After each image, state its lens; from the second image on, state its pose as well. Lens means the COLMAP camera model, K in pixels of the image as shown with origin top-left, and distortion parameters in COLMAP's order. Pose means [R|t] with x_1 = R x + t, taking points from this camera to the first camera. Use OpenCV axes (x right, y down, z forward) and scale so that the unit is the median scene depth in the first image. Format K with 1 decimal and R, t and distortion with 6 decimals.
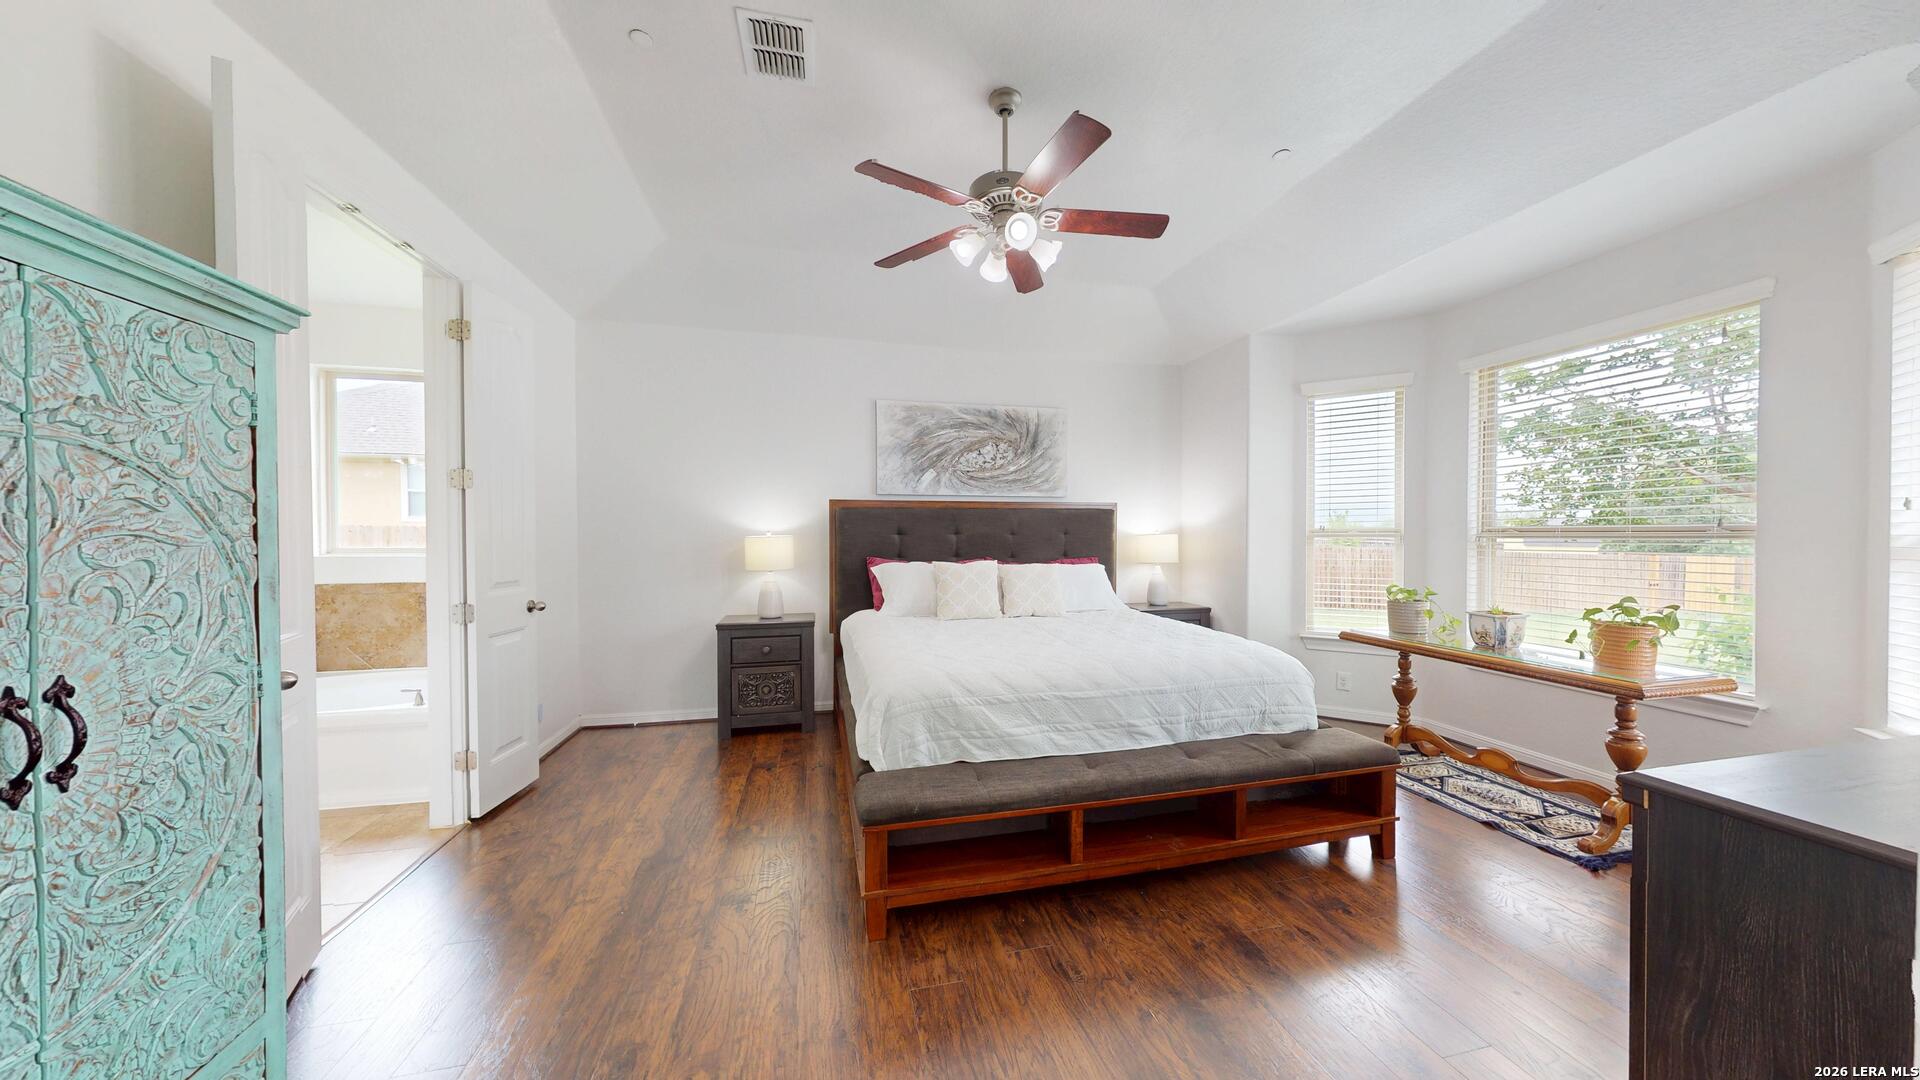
lens RADIAL K [[605.0, 0, 959.7], [0, 605.0, 541.6], [0, 0, 1]] dist [-0.001141, -0.000073]
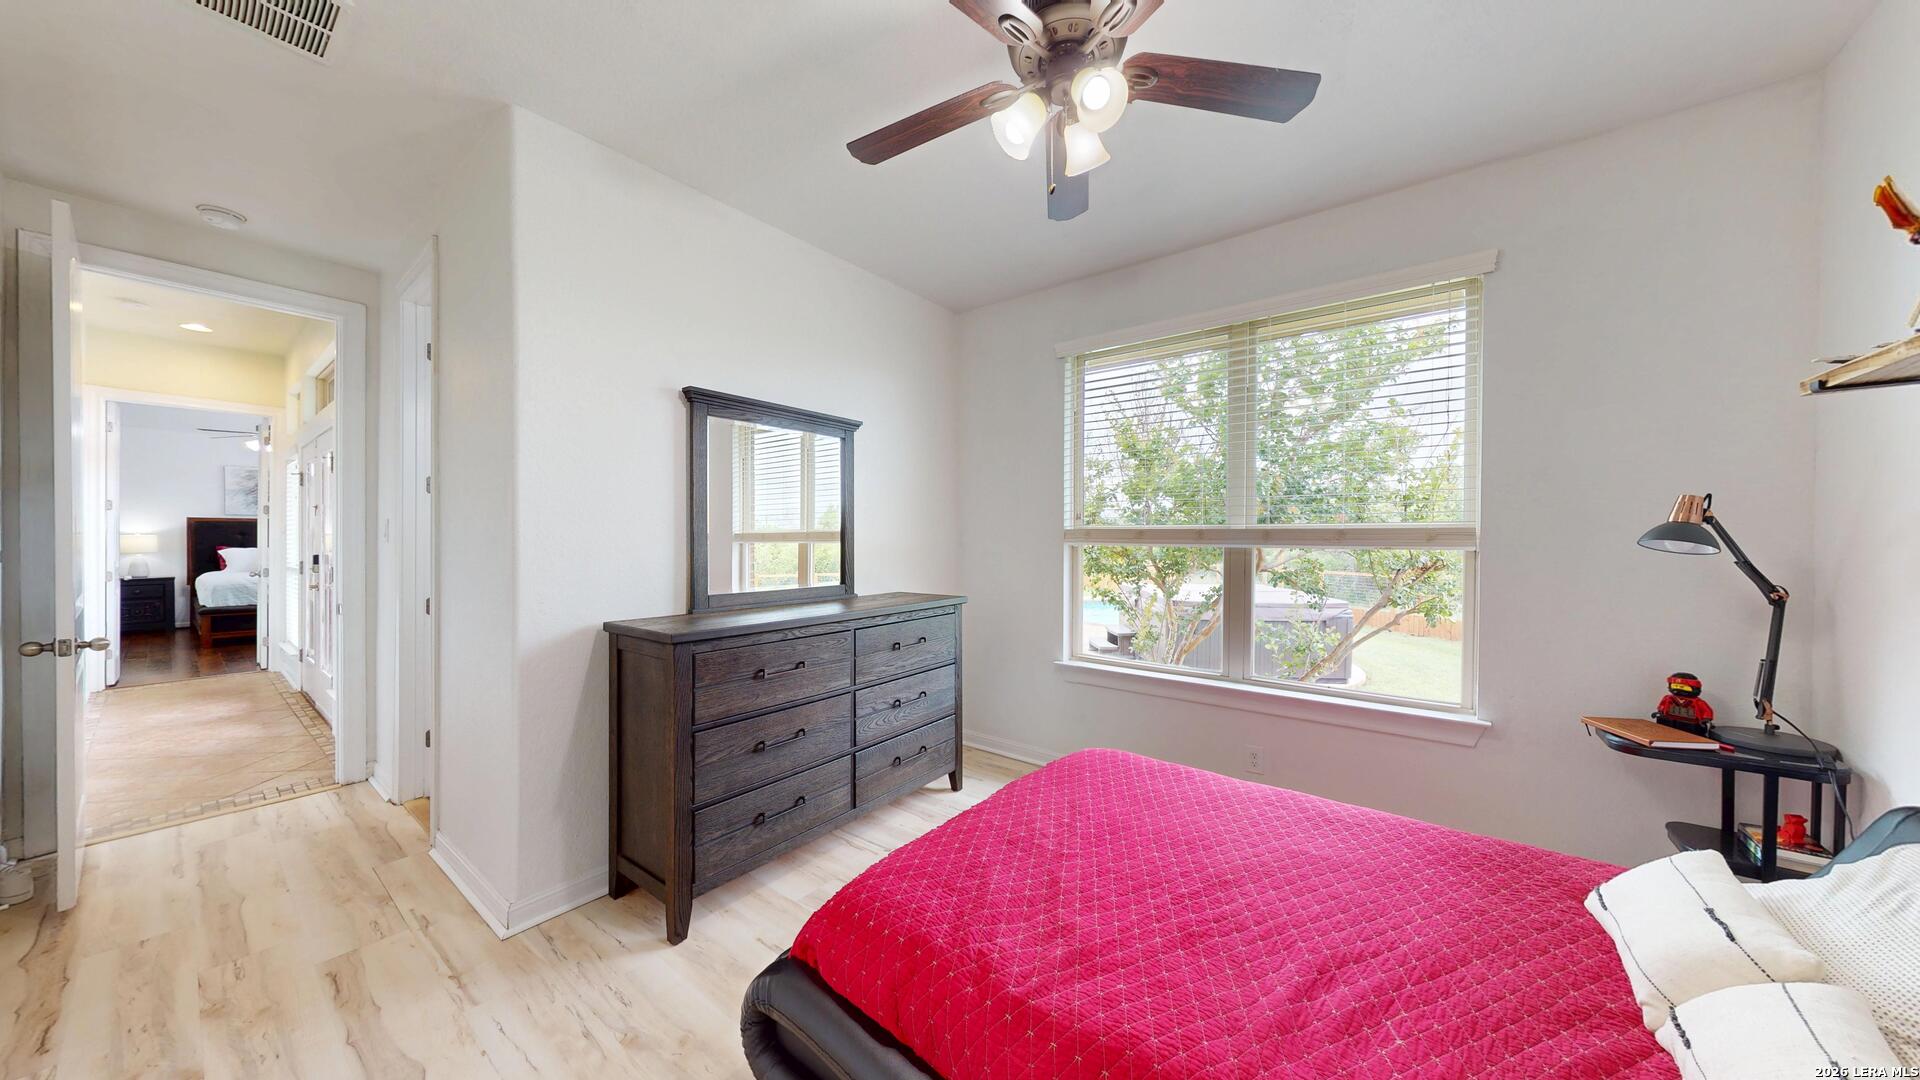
lens RADIAL K [[605.0, 0, 959.7], [0, 605.0, 541.6], [0, 0, 1]] dist [-0.001141, -0.000073]
pose [[0.772345, -0.004114, 0.635190, 0.450119], [0.008183, 0.999960, -0.003474, 0.035463], [-0.635151, 0.007881, 0.772348, -1.985854]]
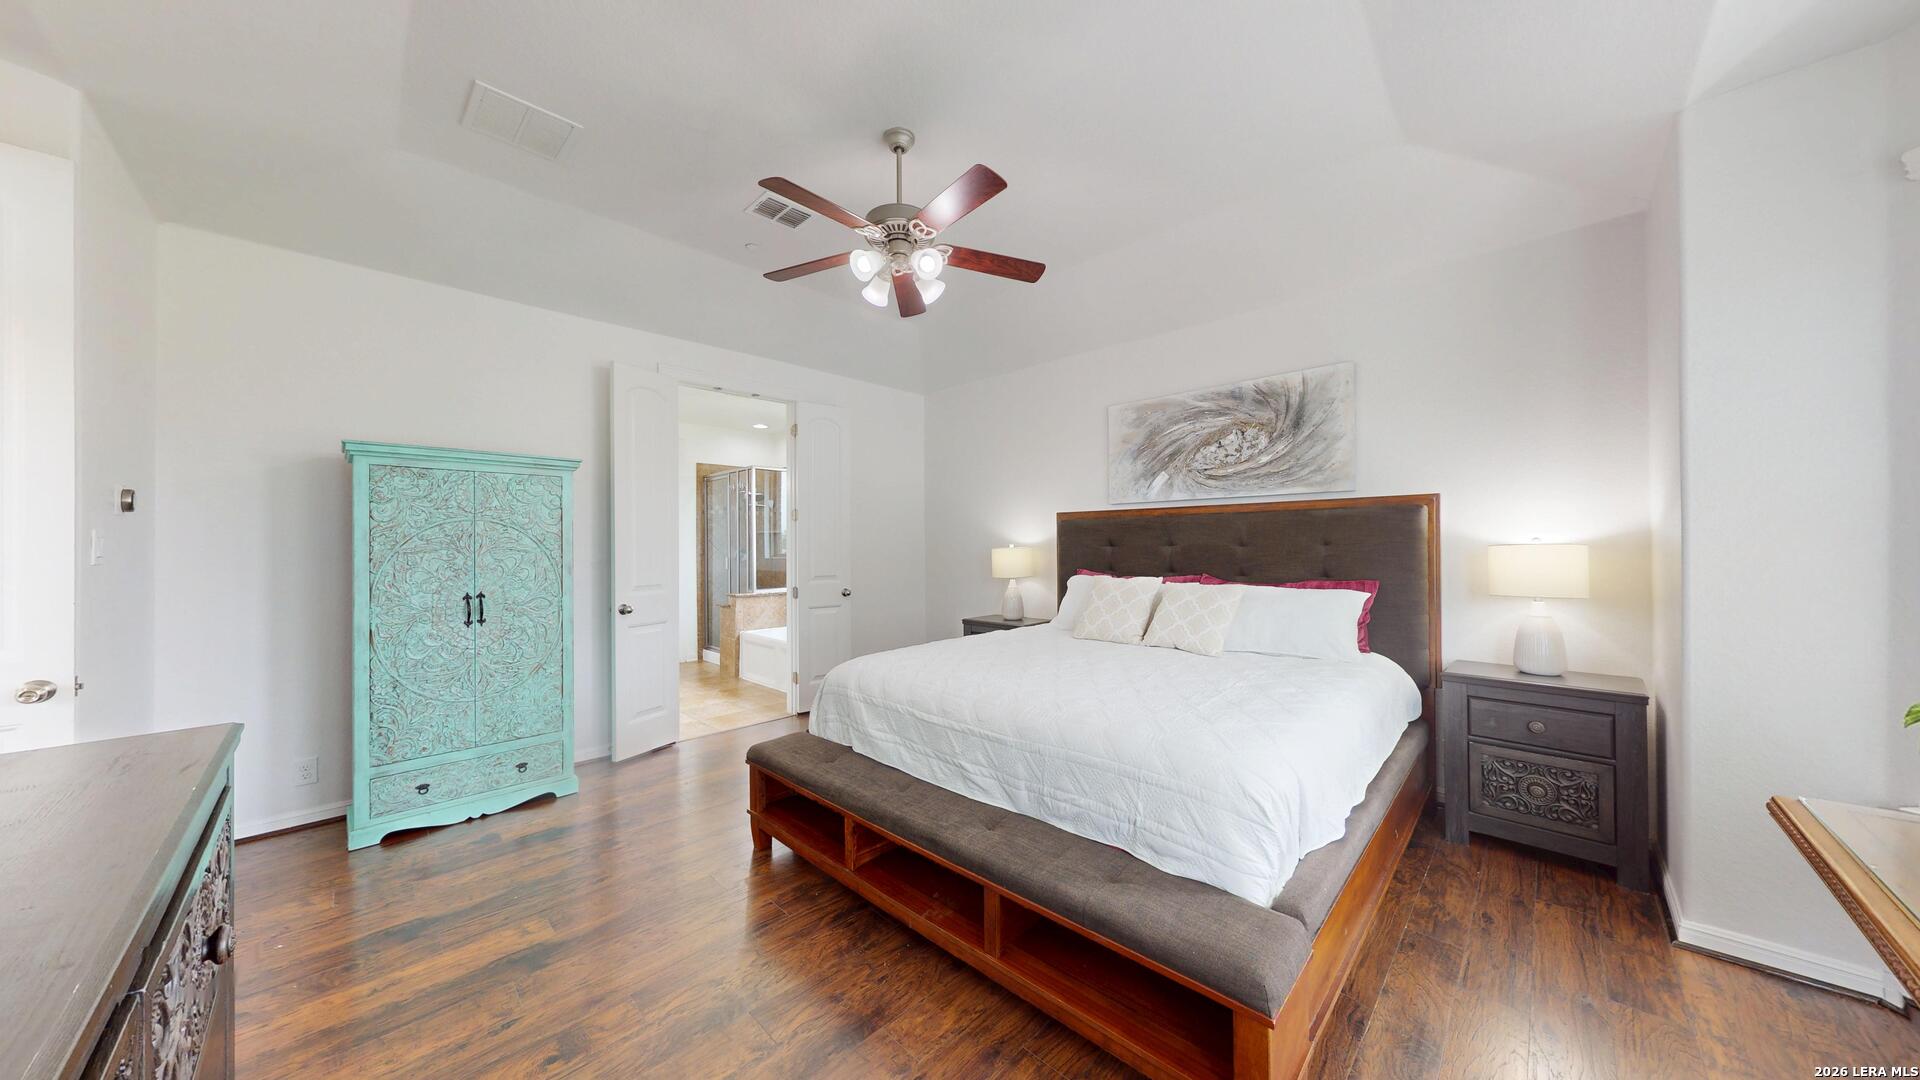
lens RADIAL K [[605.0, 0, 959.7], [0, 605.0, 541.6], [0, 0, 1]] dist [-0.001141, -0.000073]
pose [[0.539468, -0.006989, -0.841977, 0.542027], [-0.005572, 0.999914, -0.011870, -0.005856], [0.841988, 0.011095, 0.539382, 0.279189]]
